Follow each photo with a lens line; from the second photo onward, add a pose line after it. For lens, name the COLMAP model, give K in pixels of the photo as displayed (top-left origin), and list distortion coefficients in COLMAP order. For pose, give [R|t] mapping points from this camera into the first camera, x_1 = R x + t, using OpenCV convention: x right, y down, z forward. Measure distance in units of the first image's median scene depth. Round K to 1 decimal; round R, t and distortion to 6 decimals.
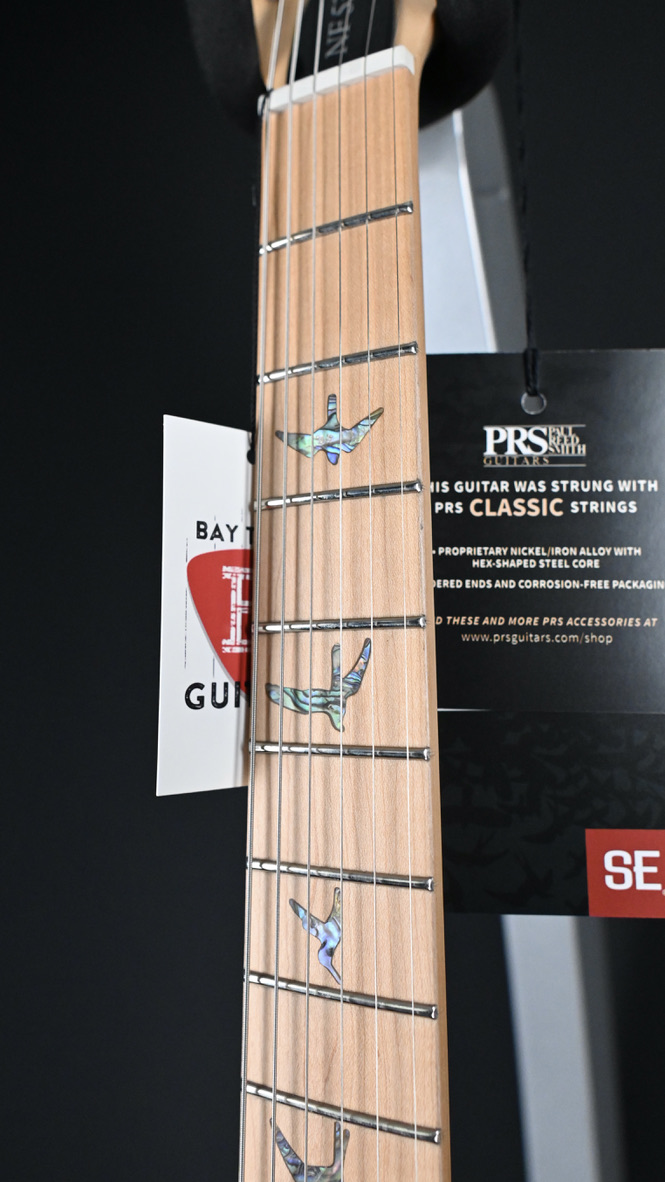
lens RADIAL K [[862.0, 0, 330.9], [0, 862.0, 590.9], [0, 0, 1]] dist [0.023636, -0.006632]
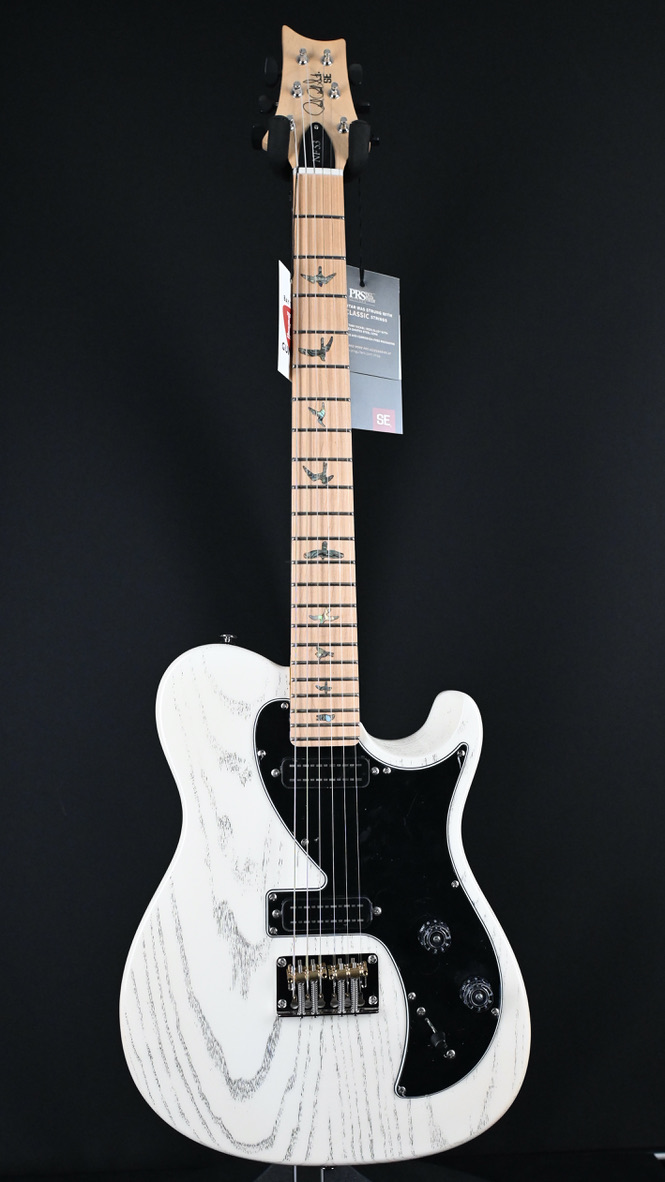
lens RADIAL K [[862.0, 0, 335.6], [0, 862.0, 599.7], [0, 0, 1]] dist [0.023636, -0.006632]
pose [[0.847932, 0.032251, 0.529123, -1.754632], [-0.051082, 0.998474, 0.021002, 1.038013], [-0.527638, -0.044837, 0.848285, -2.043827]]
